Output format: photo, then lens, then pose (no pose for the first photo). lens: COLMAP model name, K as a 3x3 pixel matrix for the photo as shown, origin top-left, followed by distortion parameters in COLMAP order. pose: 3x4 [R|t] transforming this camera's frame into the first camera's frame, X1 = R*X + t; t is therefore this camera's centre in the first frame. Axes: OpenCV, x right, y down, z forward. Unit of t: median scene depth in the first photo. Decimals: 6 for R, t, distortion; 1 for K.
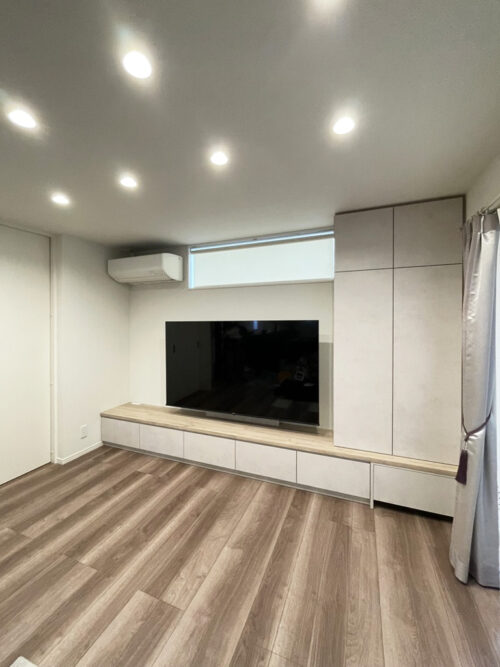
lens RADIAL K [[281.0, 0, 258.4], [0, 281.0, 320.2], [0, 0, 1]] dist [-0.000148, 0.000030]
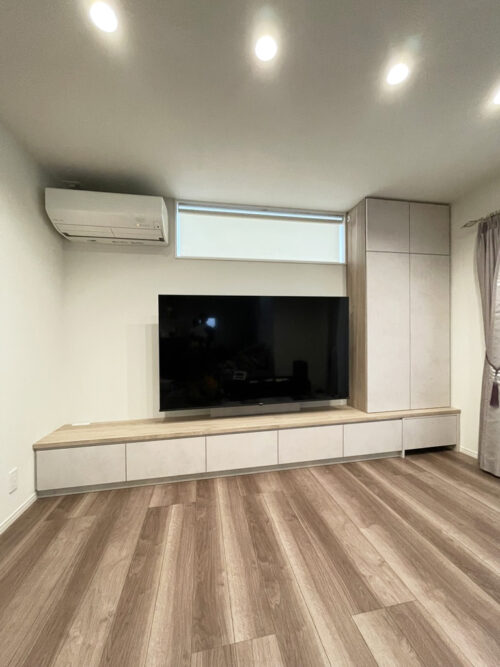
lens RADIAL K [[275.1, 0, 260.1], [0, 275.1, 341.3], [0, 0, 1]] dist [-0.002376, -0.000268]
pose [[0.832655, -0.013987, 0.553615, -0.694559], [0.016725, 0.999860, 0.000106, 0.176760], [-0.553539, 0.009171, 0.832773, 0.374440]]
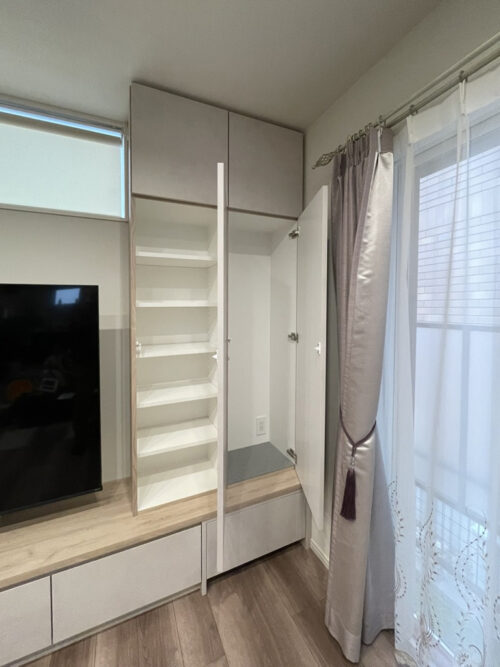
lens RADIAL K [[268.9, 0, 249.6], [0, 268.9, 312.6], [0, 0, 1]] dist [-0.003463, -0.000449]
pose [[0.699203, -0.017638, 0.714705, 0.066728], [0.004533, 0.999785, 0.020238, 0.044726], [-0.714909, -0.010911, 0.699133, 0.521031]]
